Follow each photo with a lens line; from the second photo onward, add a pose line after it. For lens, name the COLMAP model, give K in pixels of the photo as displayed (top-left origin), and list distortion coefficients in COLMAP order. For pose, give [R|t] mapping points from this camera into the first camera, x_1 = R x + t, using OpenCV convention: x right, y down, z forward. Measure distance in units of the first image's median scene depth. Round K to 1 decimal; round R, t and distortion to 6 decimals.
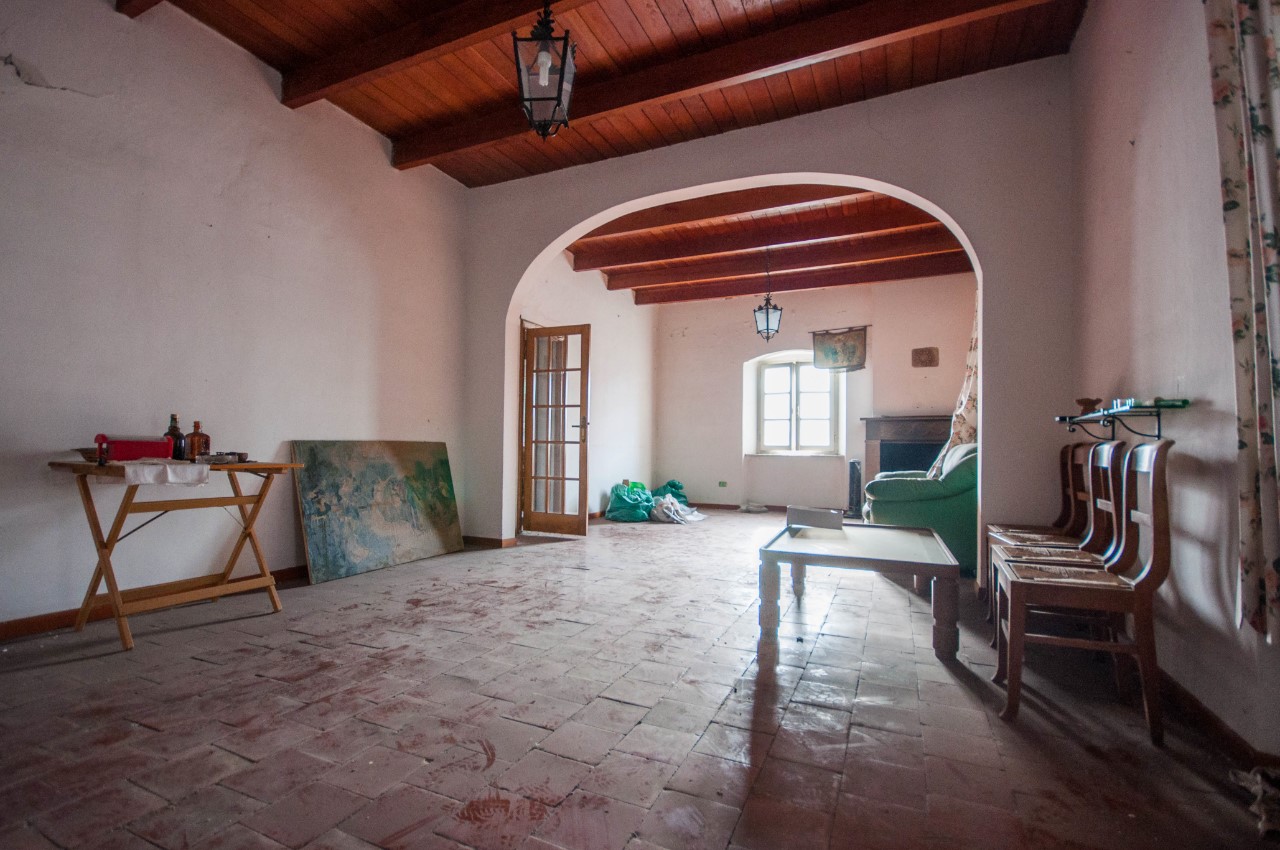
lens RADIAL K [[586.4, 0, 627.5], [0, 586.4, 439.5], [0, 0, 1]] dist [-0.002922, -0.000556]
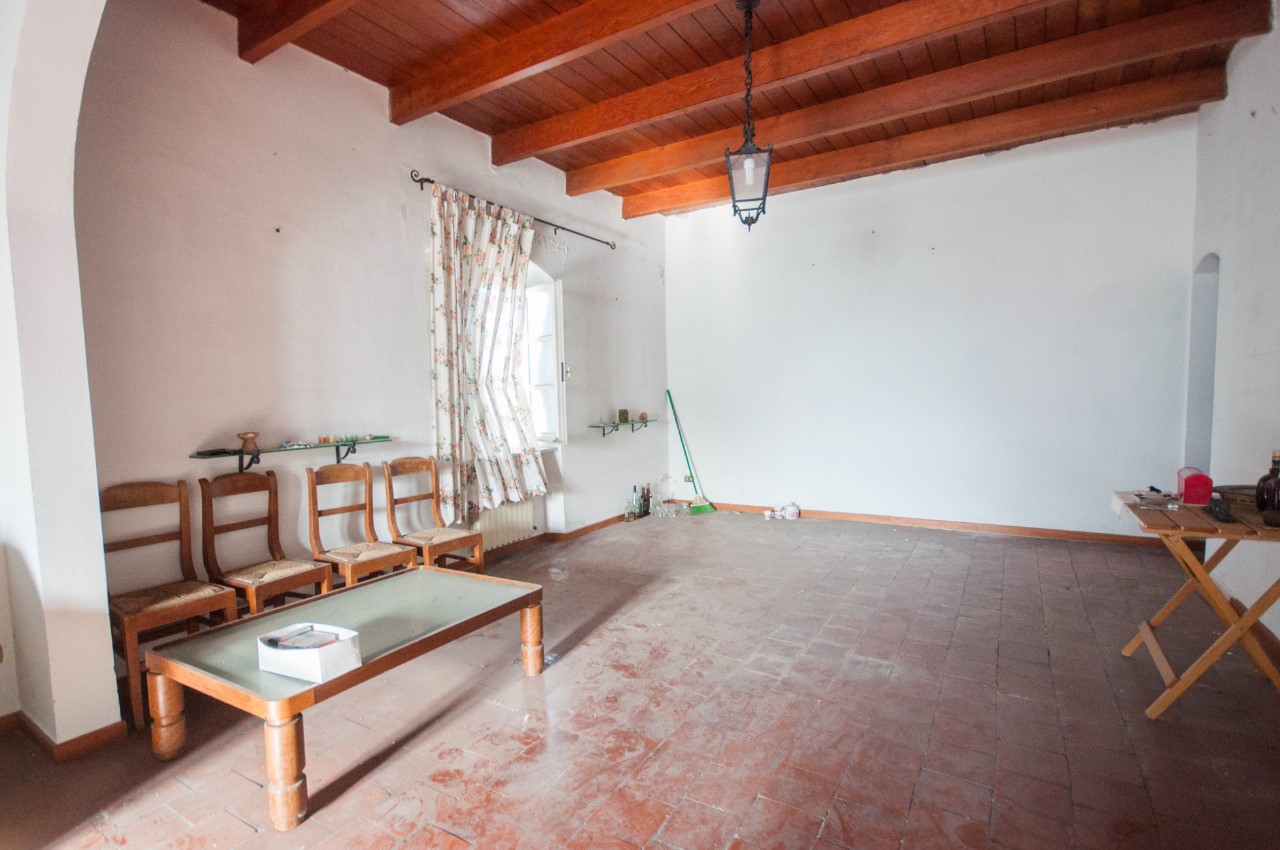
lens RADIAL K [[612.9, 0, 633.0], [0, 612.9, 437.3], [0, 0, 1]] dist [0.000331, -0.000482]
pose [[-0.992785, 0.001401, 0.119901, -0.032072], [0.007817, 0.998561, 0.053057, -0.080418], [-0.119654, 0.053611, -0.991367, 1.417200]]
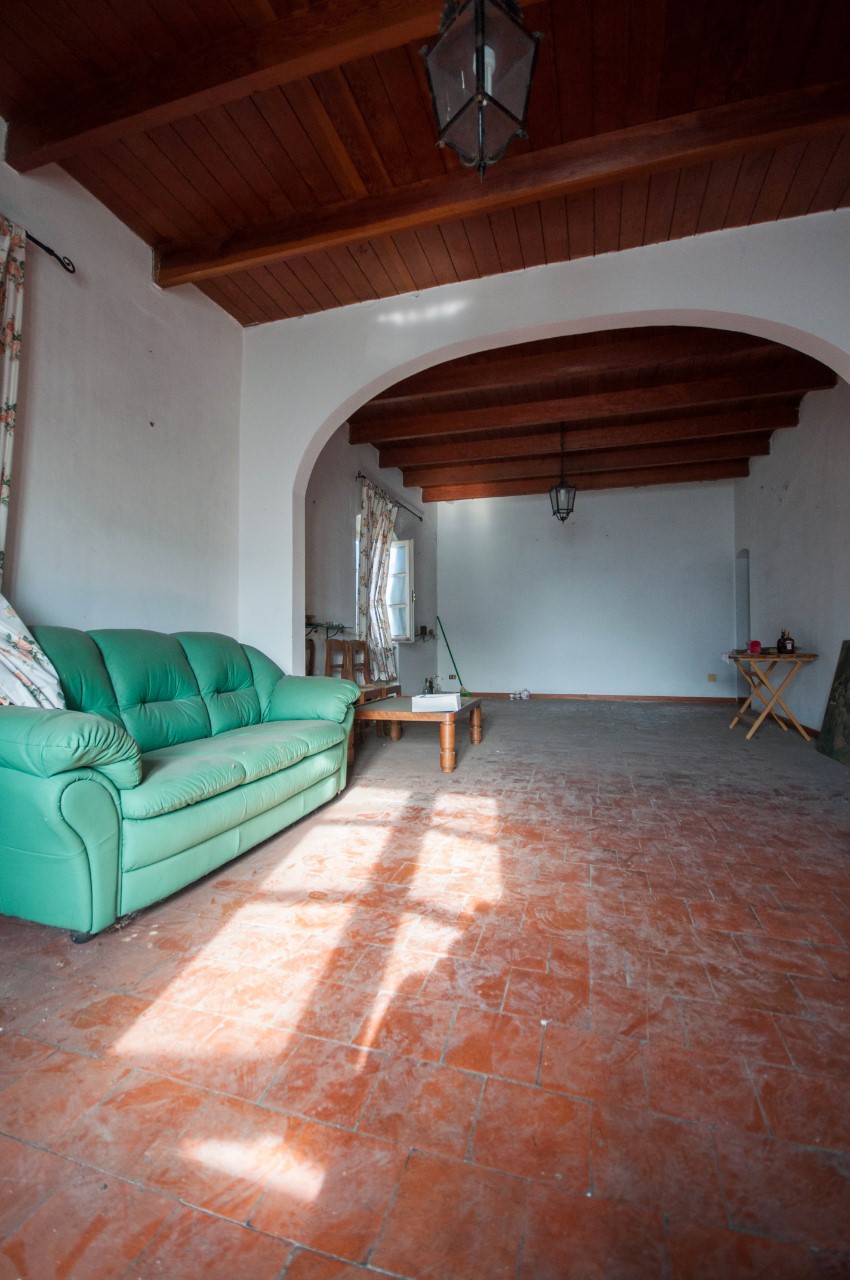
lens RADIAL K [[560.4, 0, 420.3], [0, 560.4, 624.8], [0, 0, 1]] dist [-0.001070, -0.000342]
pose [[-0.990202, -0.015192, -0.138816, 0.477407], [-0.008204, 0.998676, -0.050779, 0.034714], [0.139404, -0.049143, -0.989015, 1.972861]]
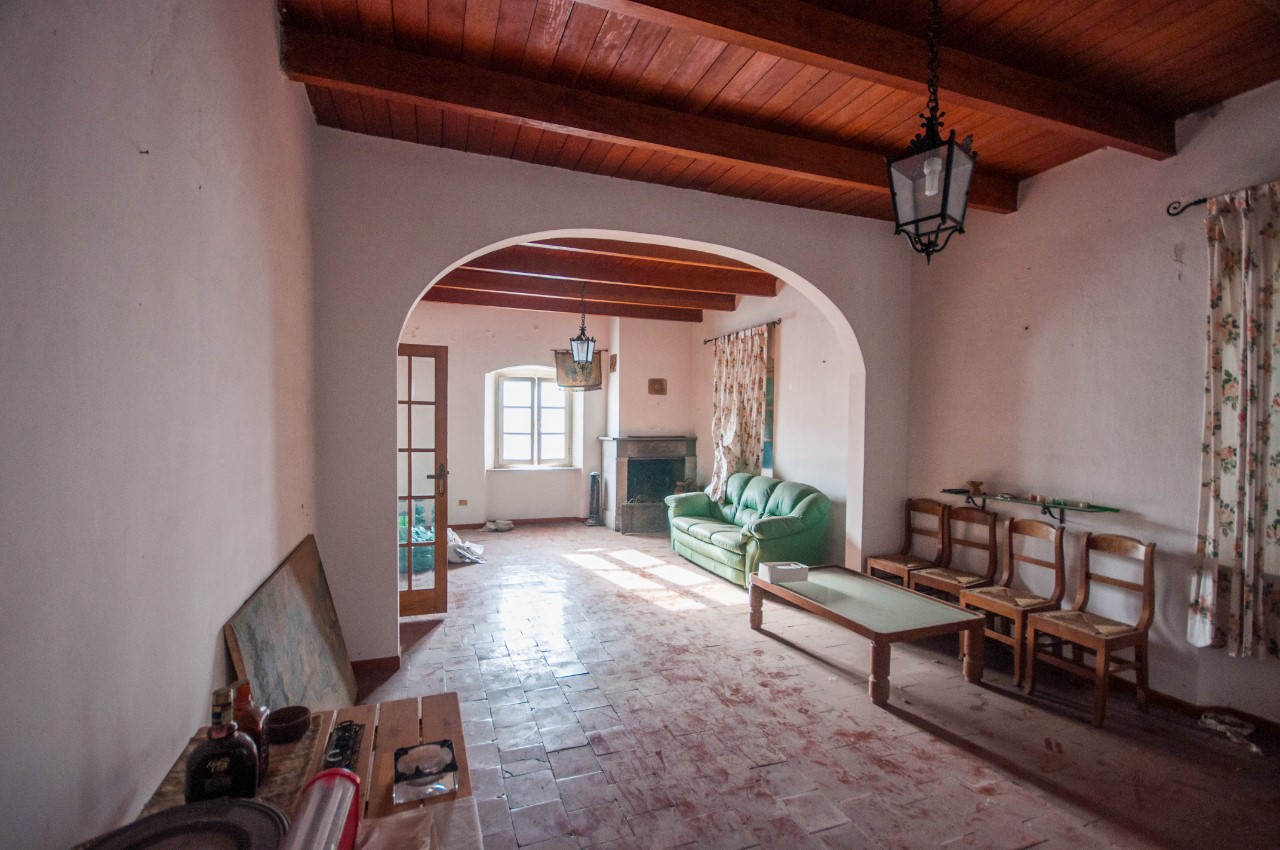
lens RADIAL K [[561.5, 0, 627.1], [0, 561.5, 435.6], [0, 0, 1]] dist [0.022180, -0.016338]
pose [[0.704219, -0.022836, 0.709615, -0.635857], [-0.015637, 0.998741, 0.047659, -0.171622], [-0.709810, -0.044659, 0.702976, 0.429538]]
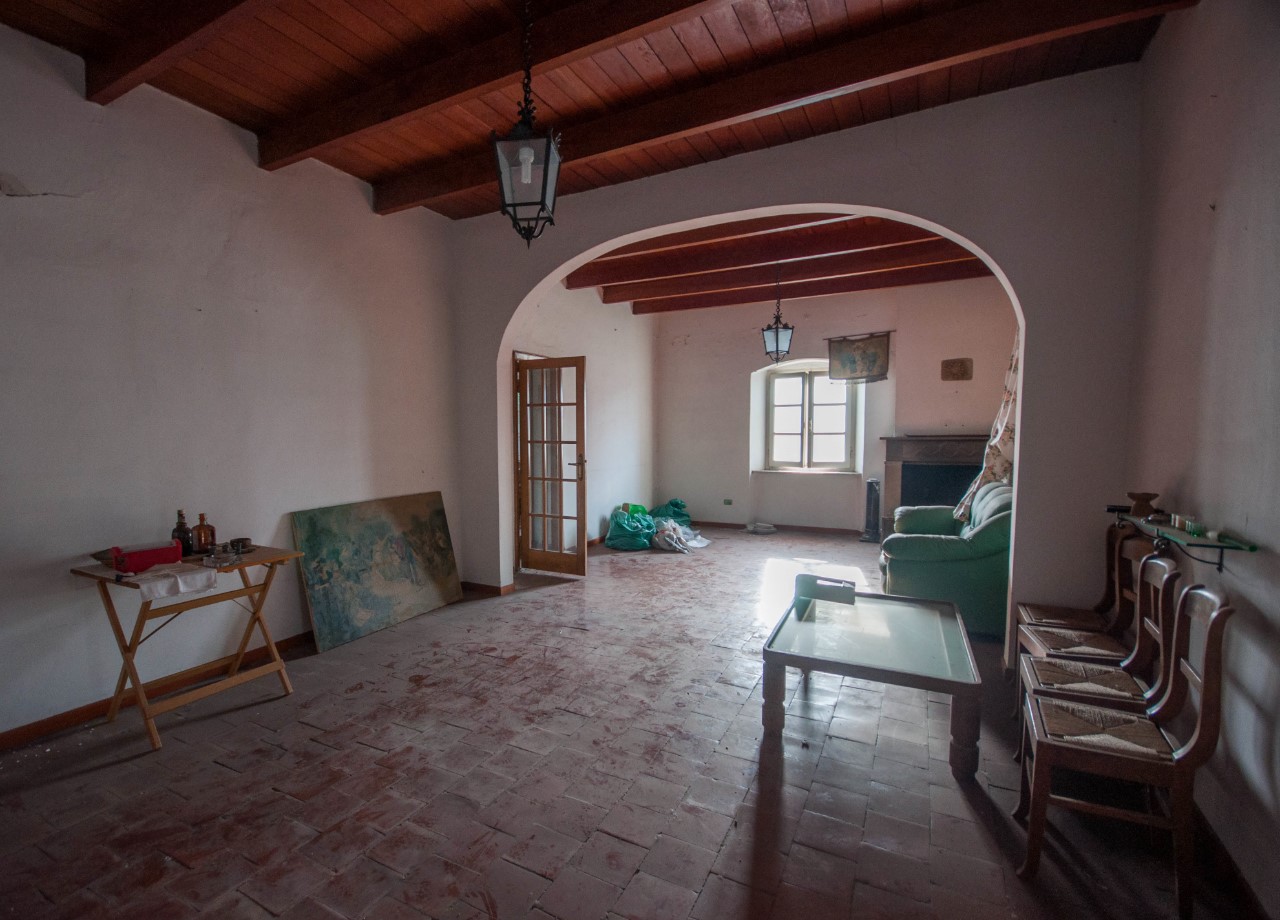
lens RADIAL K [[610.2, 0, 574.6], [0, 610.2, 473.2], [0, 0, 1]] dist [-0.001020, -0.000435]
pose [[0.995902, -0.013981, -0.089356, 0.007578], [0.021859, 0.995898, 0.087798, -0.139935], [0.087762, -0.089391, 0.992122, 0.004858]]
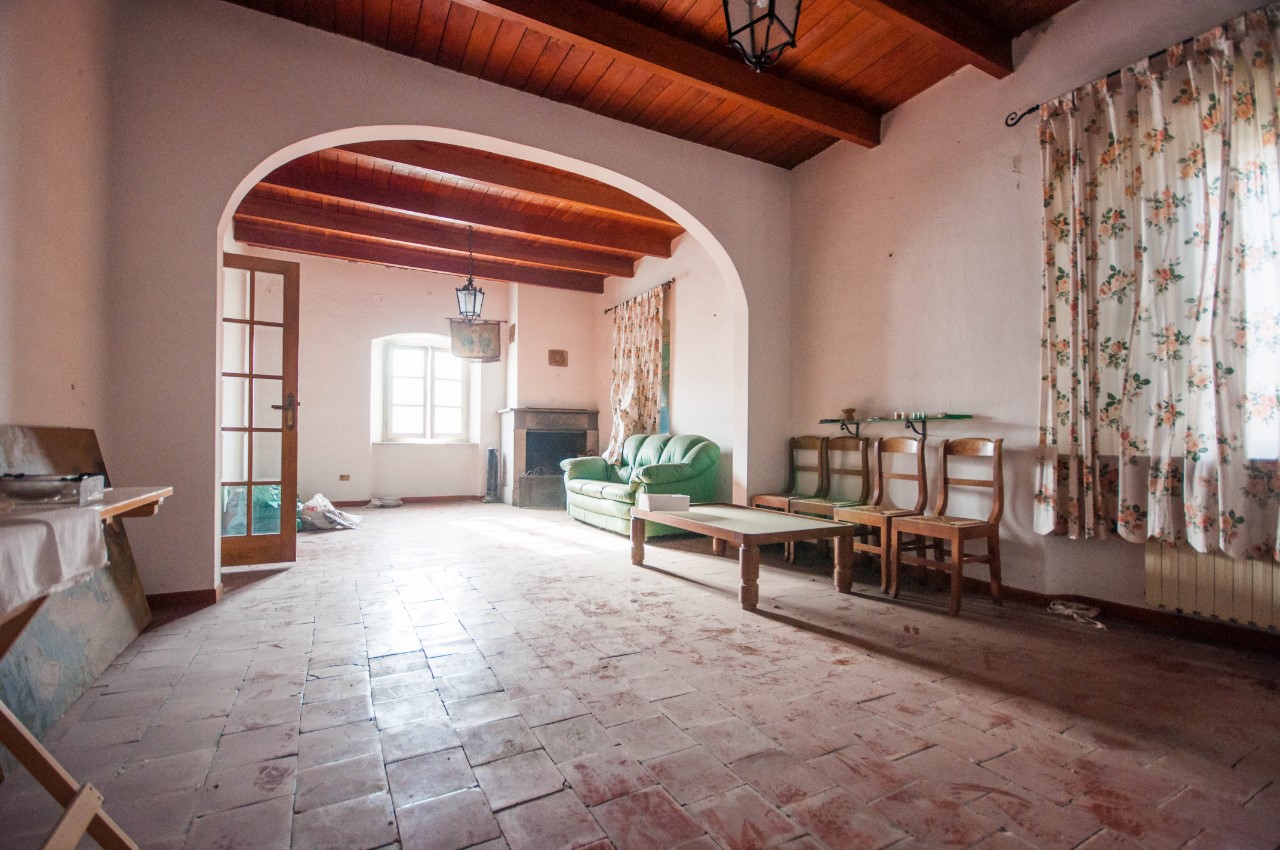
lens RADIAL K [[560.4, 0, 625.0], [0, 560.4, 438.8], [0, 0, 1]] dist [-0.001070, -0.000342]
pose [[0.607350, -0.004143, 0.794423, -0.534371], [-0.016024, 0.999719, 0.017464, -0.004113], [-0.794273, -0.023337, 0.607113, 0.397141]]
